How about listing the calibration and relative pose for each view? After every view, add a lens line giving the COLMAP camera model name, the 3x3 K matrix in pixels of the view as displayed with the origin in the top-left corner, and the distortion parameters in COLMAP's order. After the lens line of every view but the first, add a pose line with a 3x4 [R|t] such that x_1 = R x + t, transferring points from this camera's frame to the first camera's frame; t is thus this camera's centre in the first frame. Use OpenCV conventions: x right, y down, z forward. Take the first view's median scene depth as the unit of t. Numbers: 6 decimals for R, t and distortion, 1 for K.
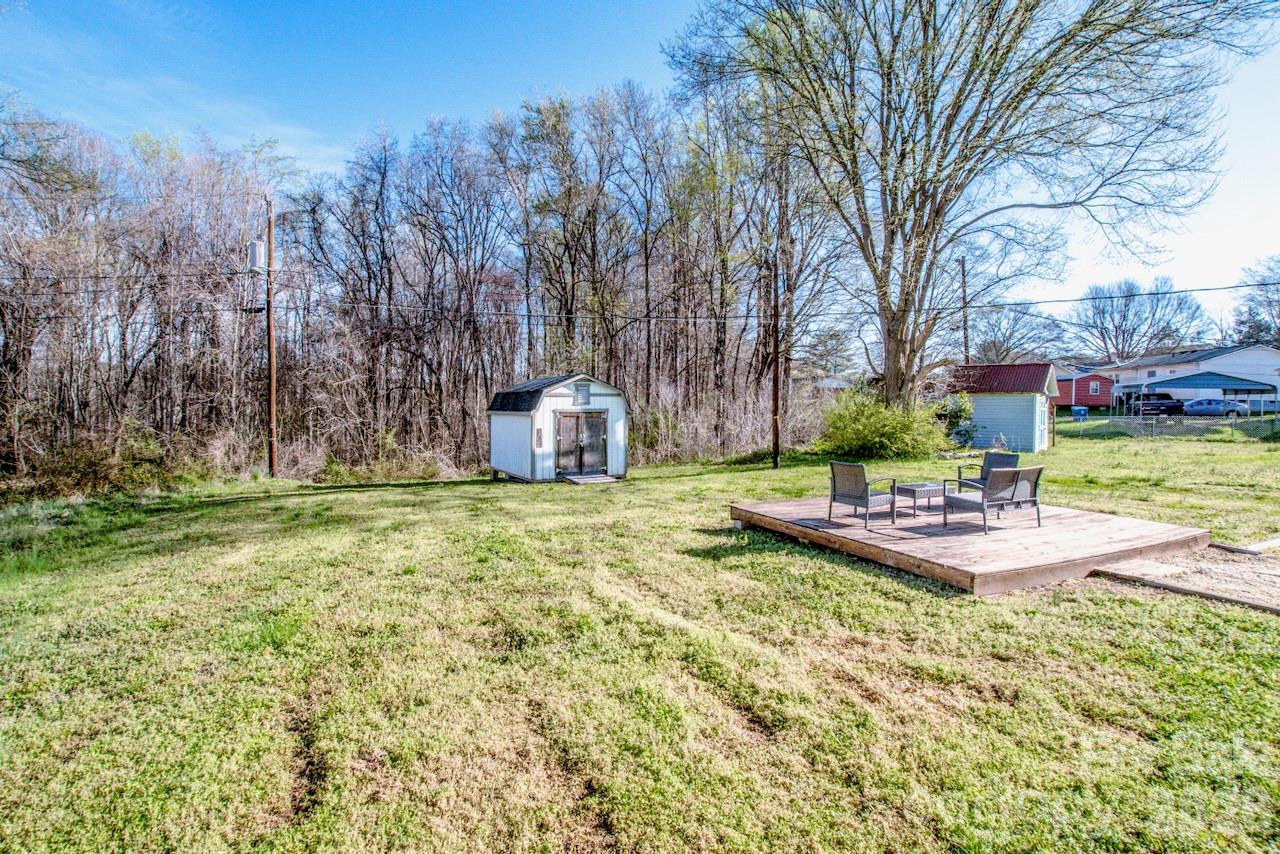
lens RADIAL K [[589.0, 0, 616.9], [0, 589.0, 402.7], [0, 0, 1]] dist [-0.039545, 0.006537]
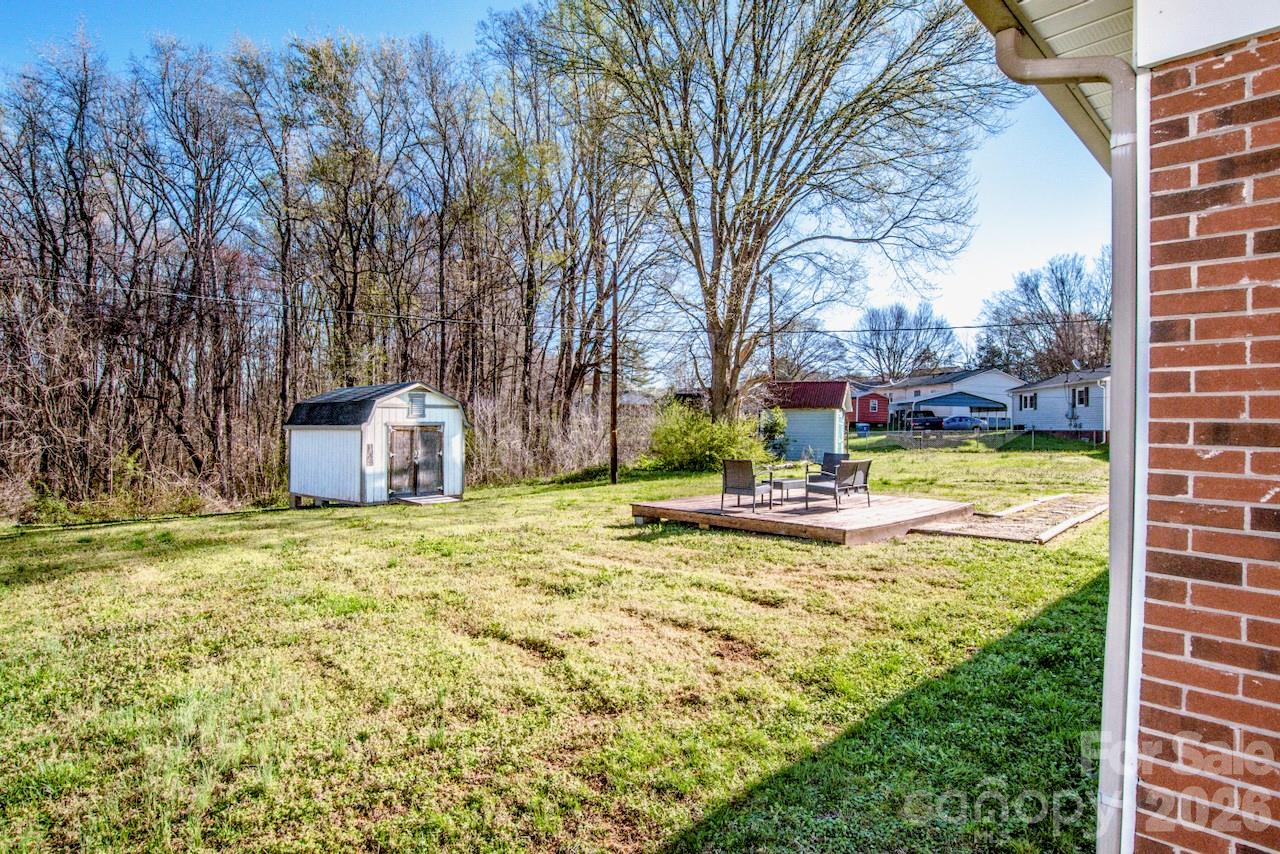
lens RADIAL K [[725.0, 0, 634.2], [0, 725.0, 429.0], [0, 0, 1]] dist [-0.026636, 0.001938]
pose [[0.925729, -0.003769, 0.378169, -0.150914], [0.000904, 0.999970, 0.007751, 0.011654], [-0.378187, -0.006834, 0.925704, -0.122722]]
